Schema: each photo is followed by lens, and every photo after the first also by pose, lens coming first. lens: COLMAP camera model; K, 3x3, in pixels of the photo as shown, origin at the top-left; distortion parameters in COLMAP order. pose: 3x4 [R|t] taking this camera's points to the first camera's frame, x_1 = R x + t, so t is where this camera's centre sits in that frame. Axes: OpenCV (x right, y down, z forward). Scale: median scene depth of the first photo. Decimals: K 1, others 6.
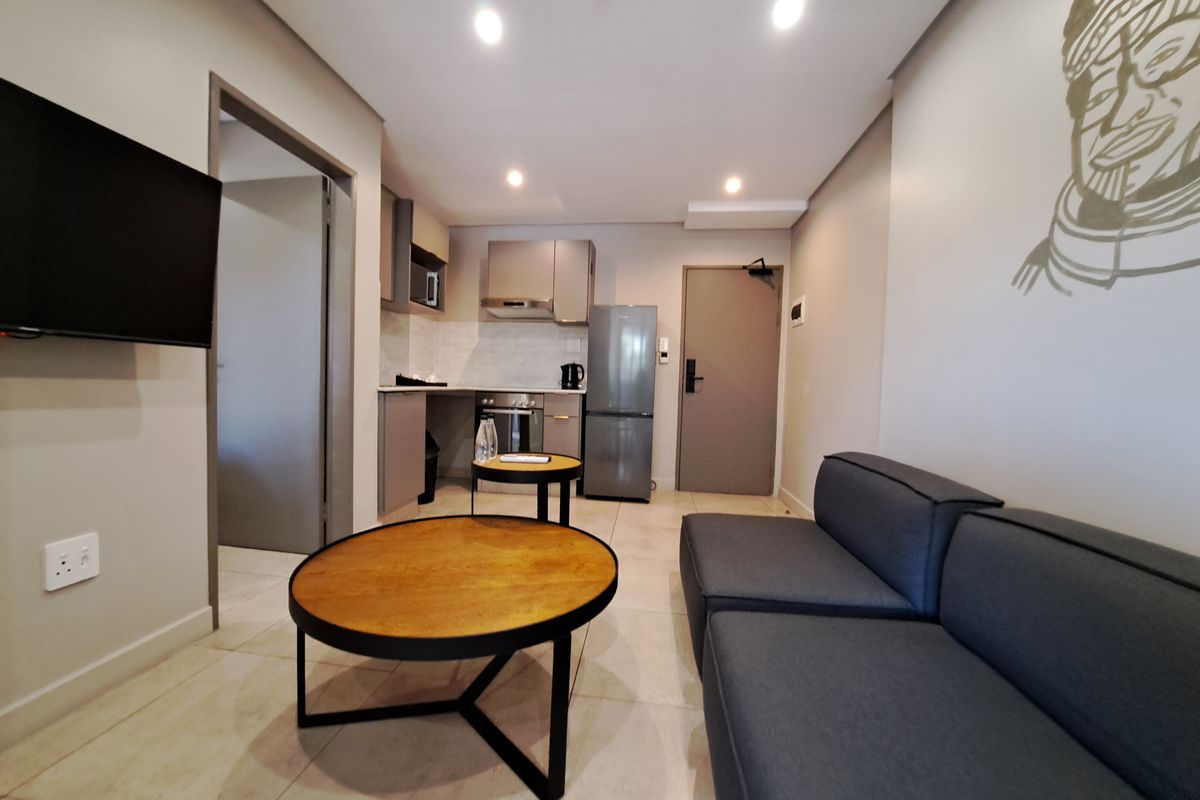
lens RADIAL K [[477.4, 0, 595.1], [0, 477.4, 401.5], [0, 0, 1]] dist [-0.010317, -0.006534]
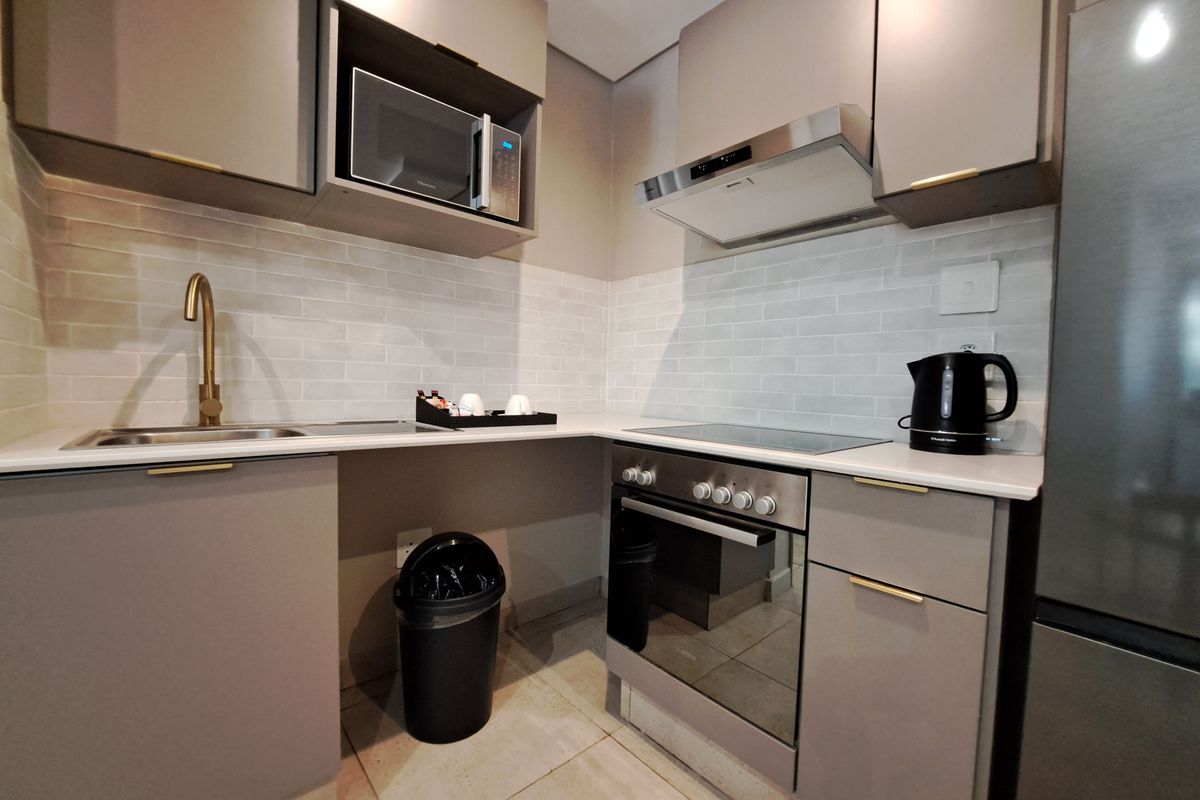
lens RADIAL K [[477.4, 0, 595.1], [0, 477.4, 401.5], [0, 0, 1]] dist [-0.010317, -0.006534]
pose [[0.744778, 0.016523, -0.667107, -0.023447], [-0.030770, 0.999480, -0.009598, -0.044297], [0.666602, 0.027676, 0.744900, 0.679505]]
